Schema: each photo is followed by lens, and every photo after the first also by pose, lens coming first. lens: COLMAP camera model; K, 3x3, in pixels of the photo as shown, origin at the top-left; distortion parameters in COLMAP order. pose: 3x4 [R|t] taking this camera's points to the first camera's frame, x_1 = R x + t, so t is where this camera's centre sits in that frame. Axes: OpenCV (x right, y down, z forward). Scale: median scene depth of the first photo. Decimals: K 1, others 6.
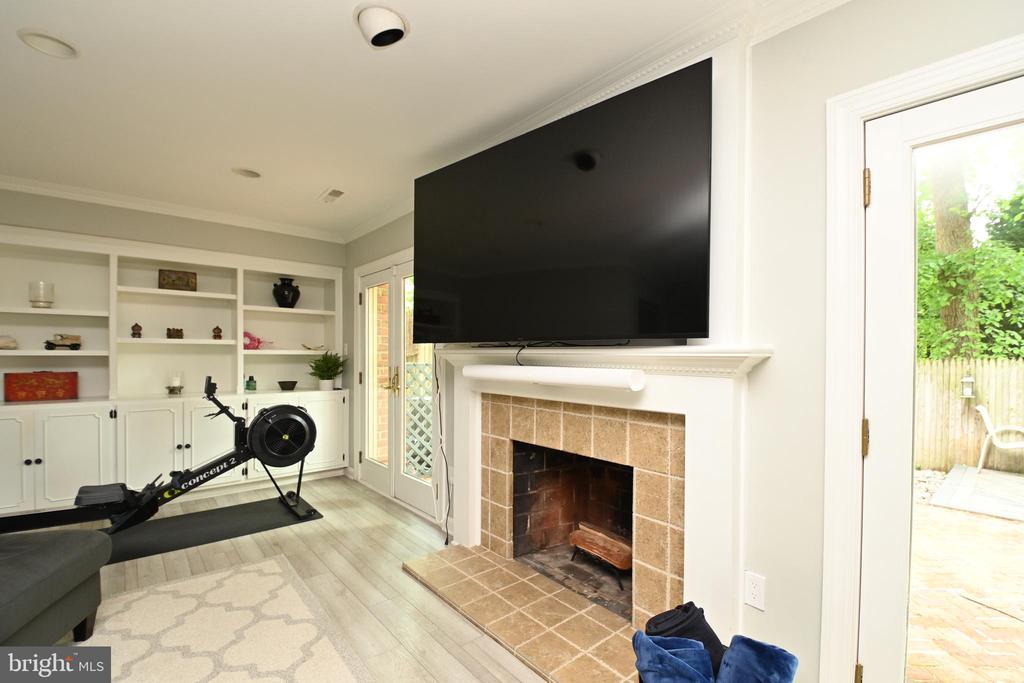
lens RADIAL K [[449.1, 0, 519.1], [0, 449.1, 357.3], [0, 0, 1]] dist [0.017908, -0.023890]
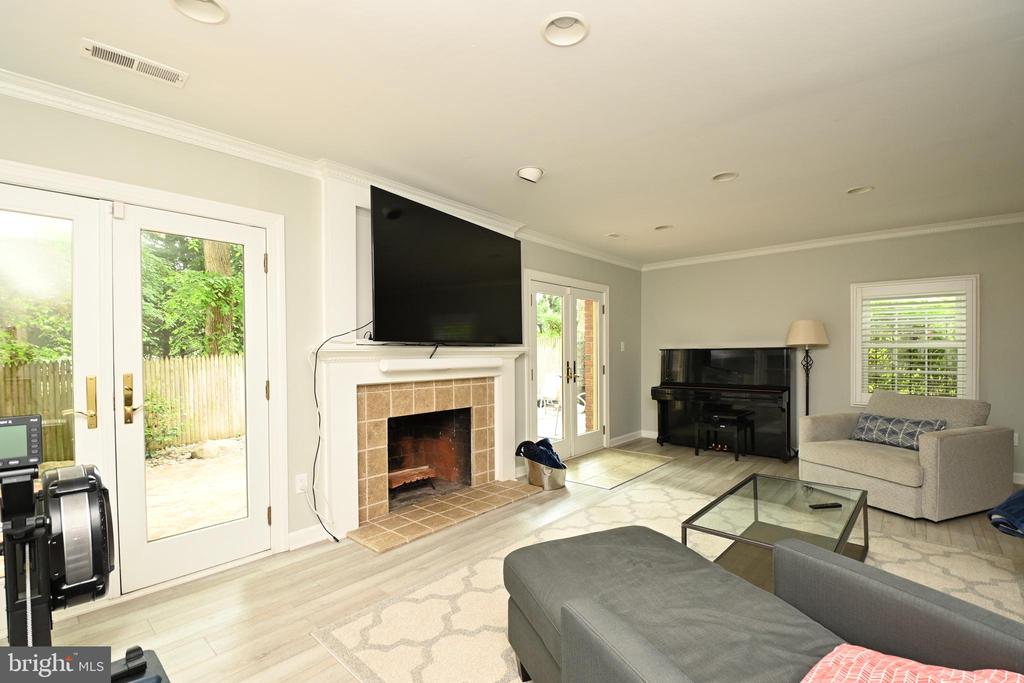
lens RADIAL K [[449.1, 0, 519.1], [0, 449.1, 357.3], [0, 0, 1]] dist [0.017908, -0.023890]
pose [[-0.130883, -0.016267, 0.991264, -1.031956], [0.013030, 0.999751, 0.018127, -0.005266], [-0.991312, 0.015289, -0.130639, 0.622797]]
